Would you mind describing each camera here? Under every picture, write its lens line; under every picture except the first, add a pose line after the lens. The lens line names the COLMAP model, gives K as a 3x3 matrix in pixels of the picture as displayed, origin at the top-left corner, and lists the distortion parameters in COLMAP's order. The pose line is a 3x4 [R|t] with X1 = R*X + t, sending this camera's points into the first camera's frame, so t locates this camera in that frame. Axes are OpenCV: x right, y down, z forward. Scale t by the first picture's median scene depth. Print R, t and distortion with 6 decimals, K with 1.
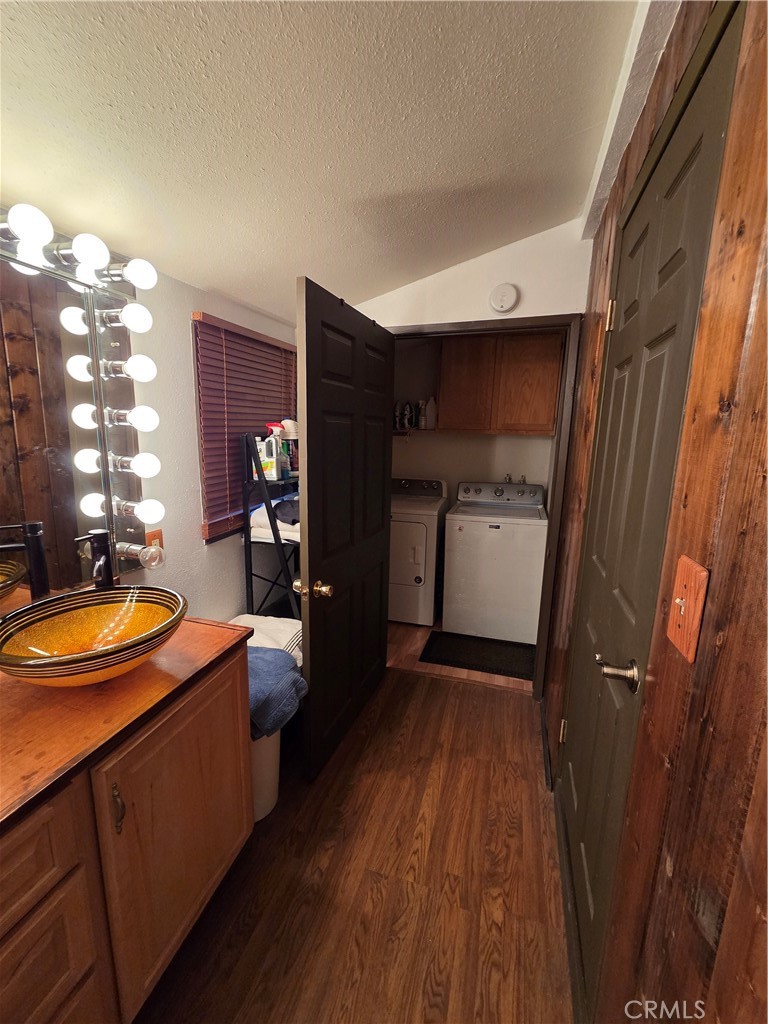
lens RADIAL K [[415.6, 0, 381.6], [0, 415.6, 511.7], [0, 0, 1]] dist [0.000493, -0.000296]
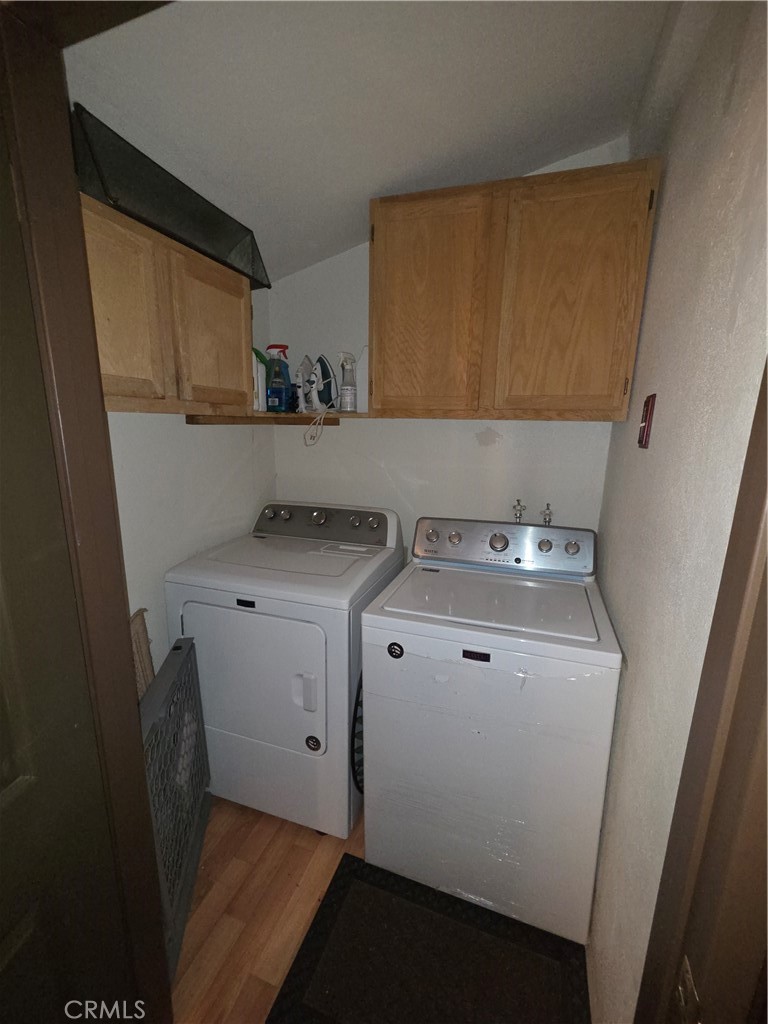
lens RADIAL K [[415.6, 0, 387.1], [0, 415.6, 510.7], [0, 0, 1]] dist [0.000493, -0.000296]
pose [[0.999432, 0.005785, -0.033206, 0.182556], [-0.005097, 0.999772, 0.020754, -0.098583], [0.033319, -0.020573, 0.999233, 0.555534]]
